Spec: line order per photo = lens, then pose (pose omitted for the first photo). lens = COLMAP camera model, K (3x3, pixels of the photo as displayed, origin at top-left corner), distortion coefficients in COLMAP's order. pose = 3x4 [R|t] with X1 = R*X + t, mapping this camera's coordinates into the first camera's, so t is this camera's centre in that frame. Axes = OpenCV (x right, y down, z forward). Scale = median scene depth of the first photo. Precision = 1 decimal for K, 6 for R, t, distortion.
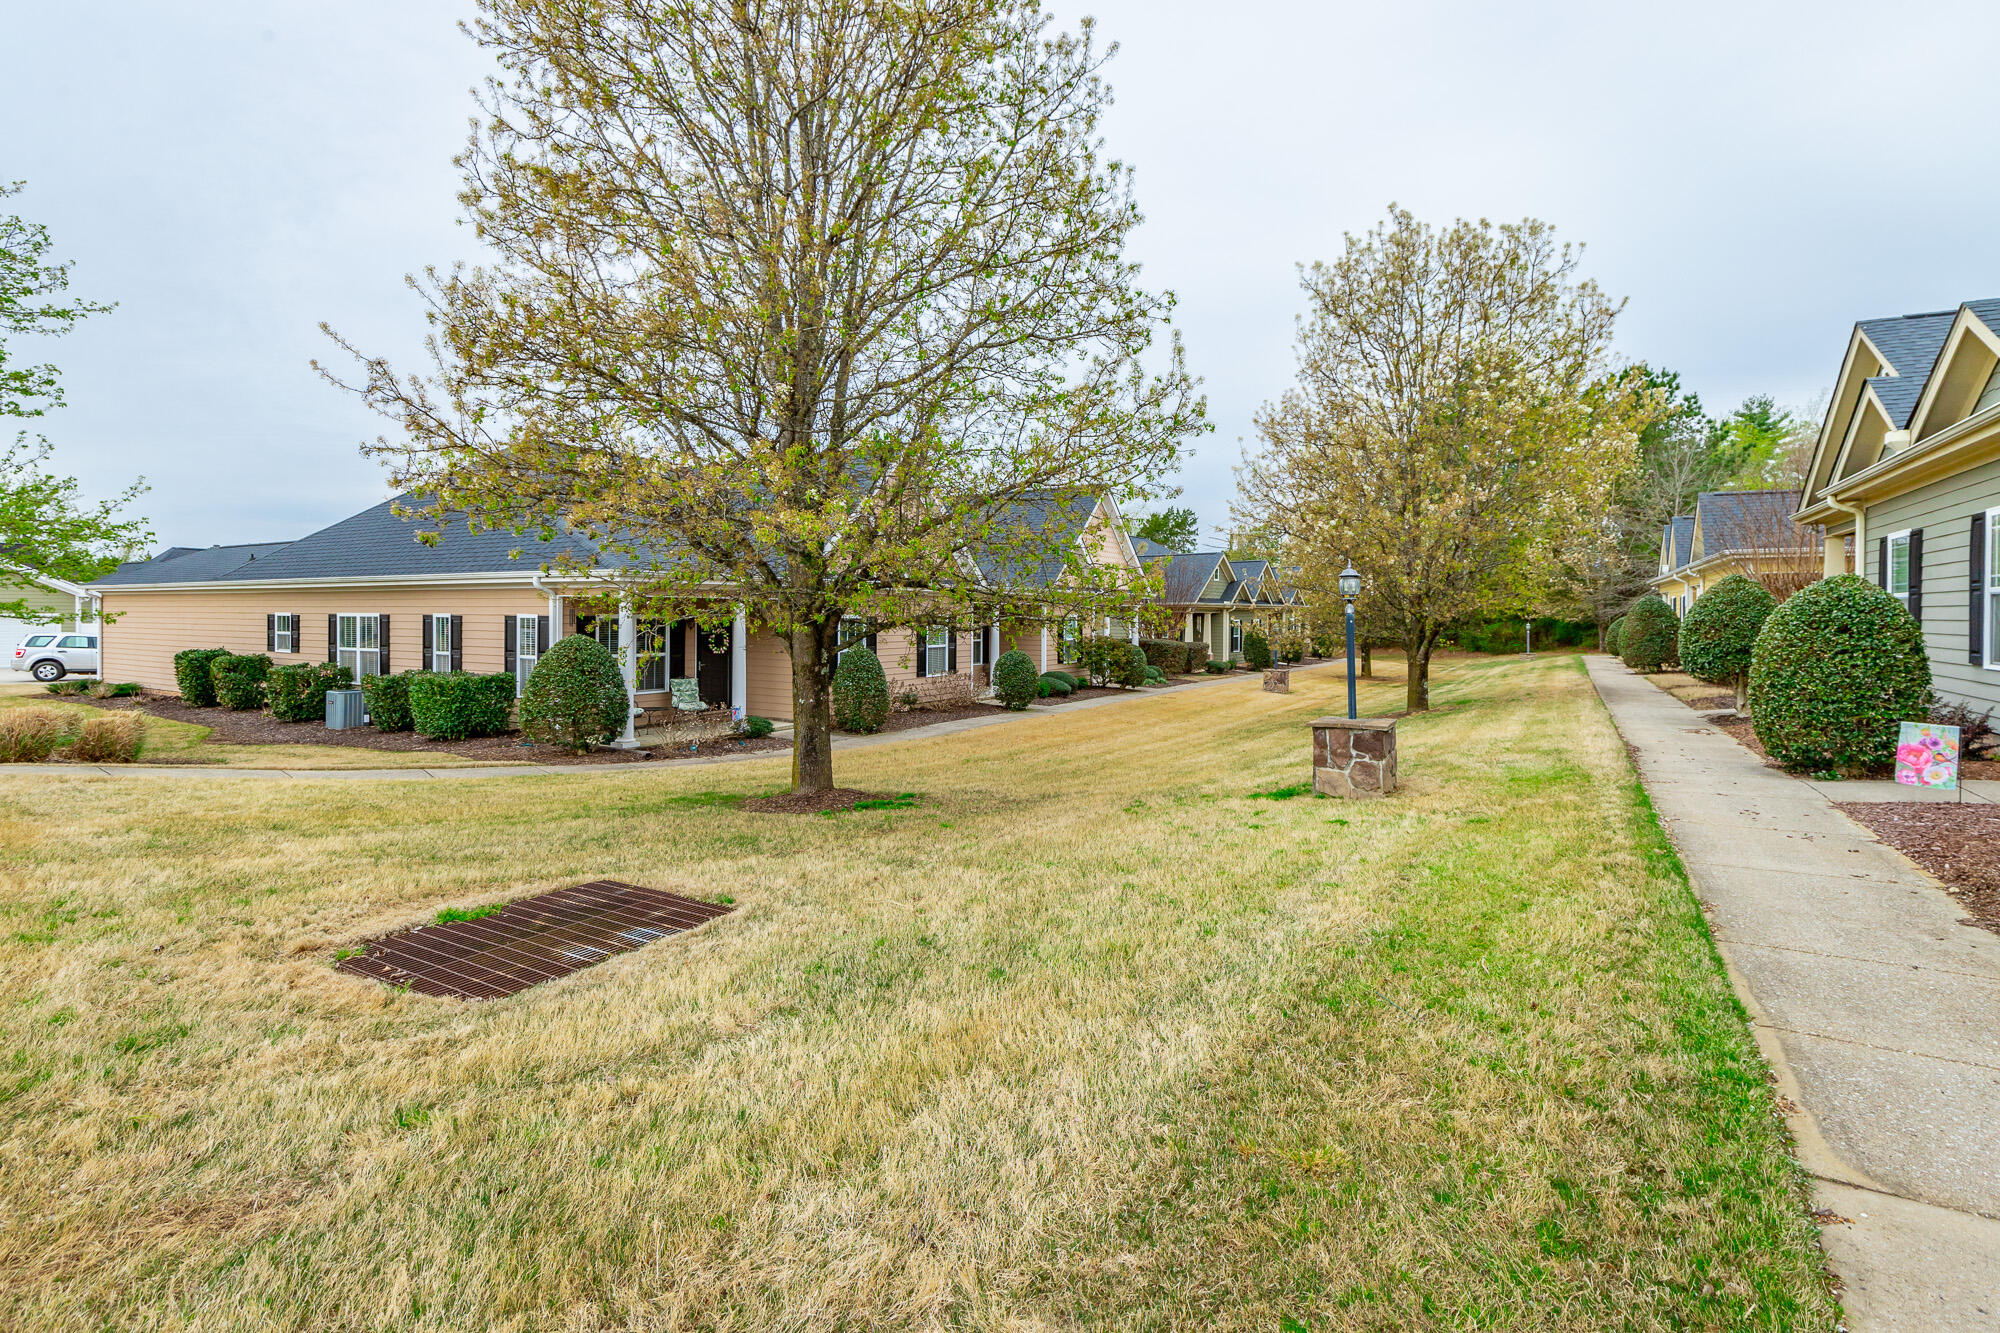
lens RADIAL K [[905.9, 0, 1004.0], [0, 905.9, 623.8], [0, 0, 1]] dist [0.004077, 0.000076]
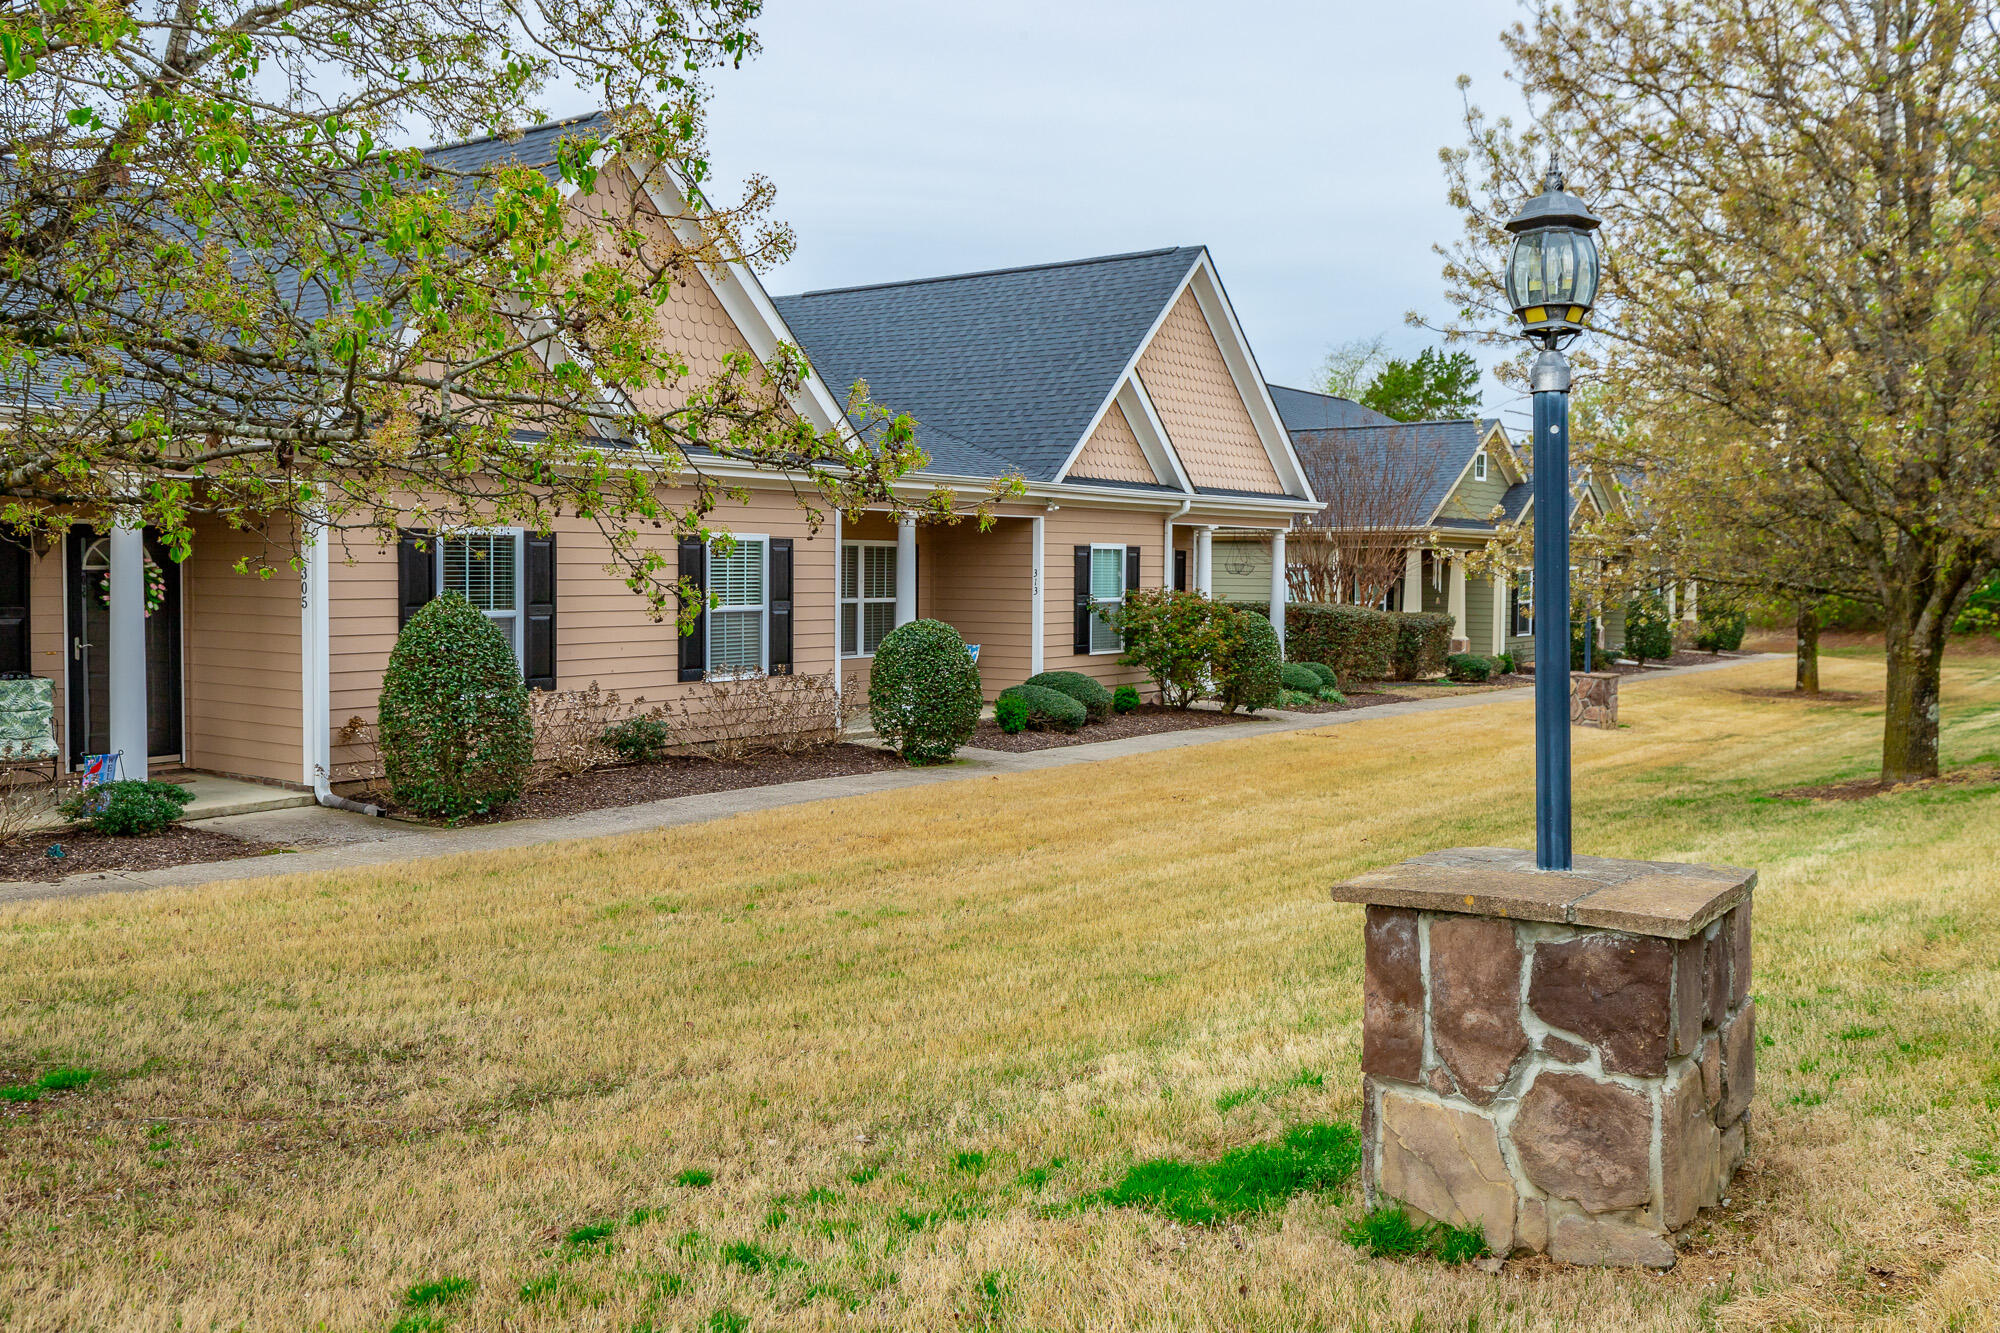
lens RADIAL K [[1792.3, 0, 1000.0], [0, 1792.3, 657.7], [0, 0, 1]] dist [0.017054, 0.013413]
pose [[0.998814, 0.008435, -0.047945, 0.089220], [-0.006374, 0.999055, 0.042988, 0.011501], [0.048263, -0.042631, 0.997925, 0.183083]]
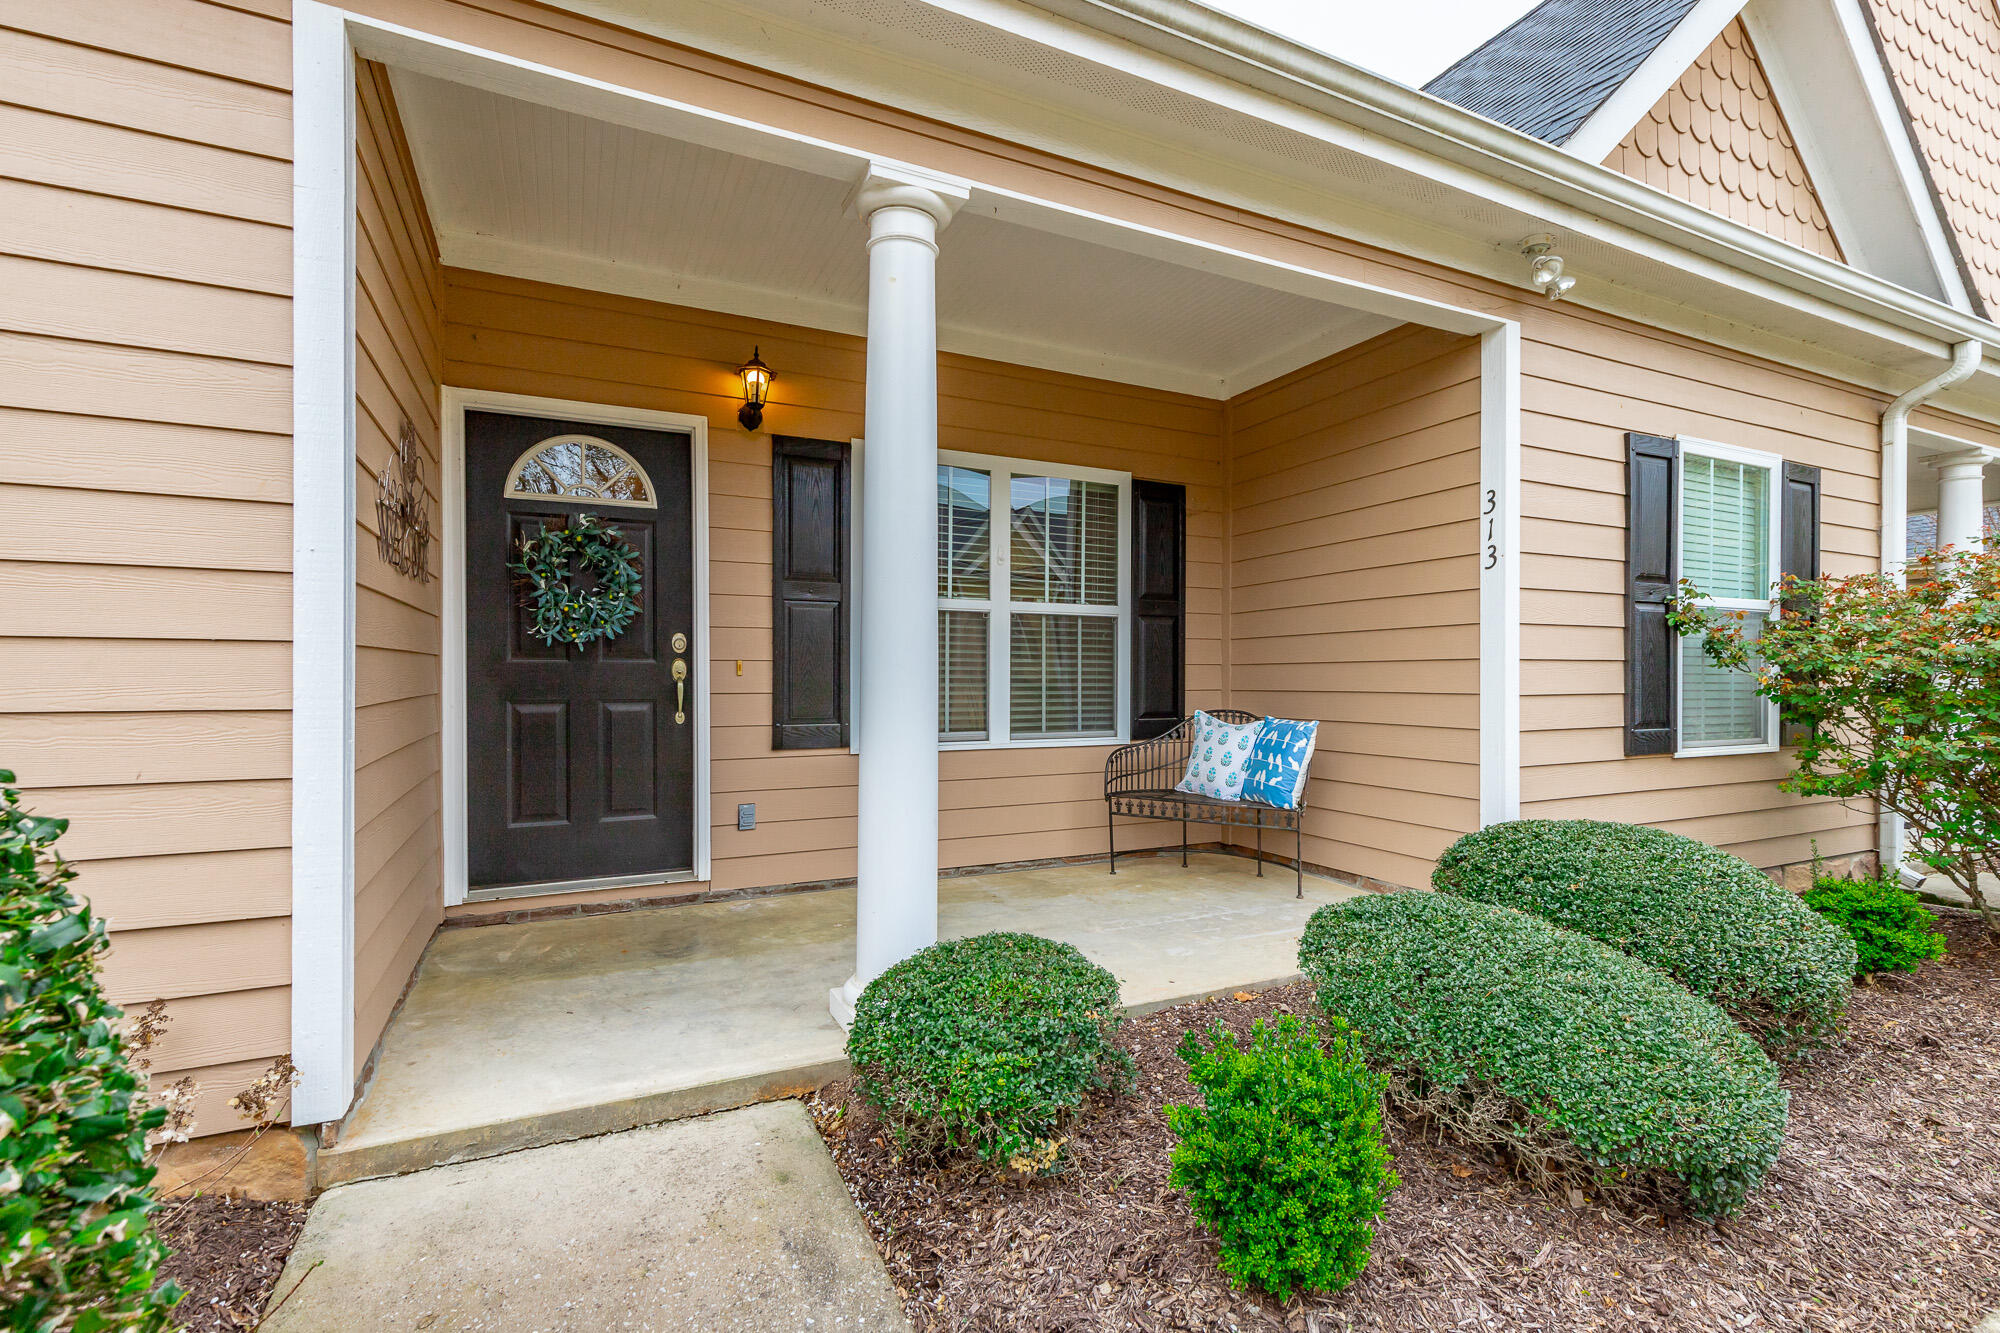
lens RADIAL K [[905.9, 0, 1000.6], [0, 905.9, 682.1], [0, 0, 1]] dist [0.004077, 0.000076]
pose [[0.855166, 0.003636, -0.518341, 0.073200], [-0.006806, 0.999968, -0.004215, 0.035709], [0.518309, 0.007132, 0.855164, 0.852337]]
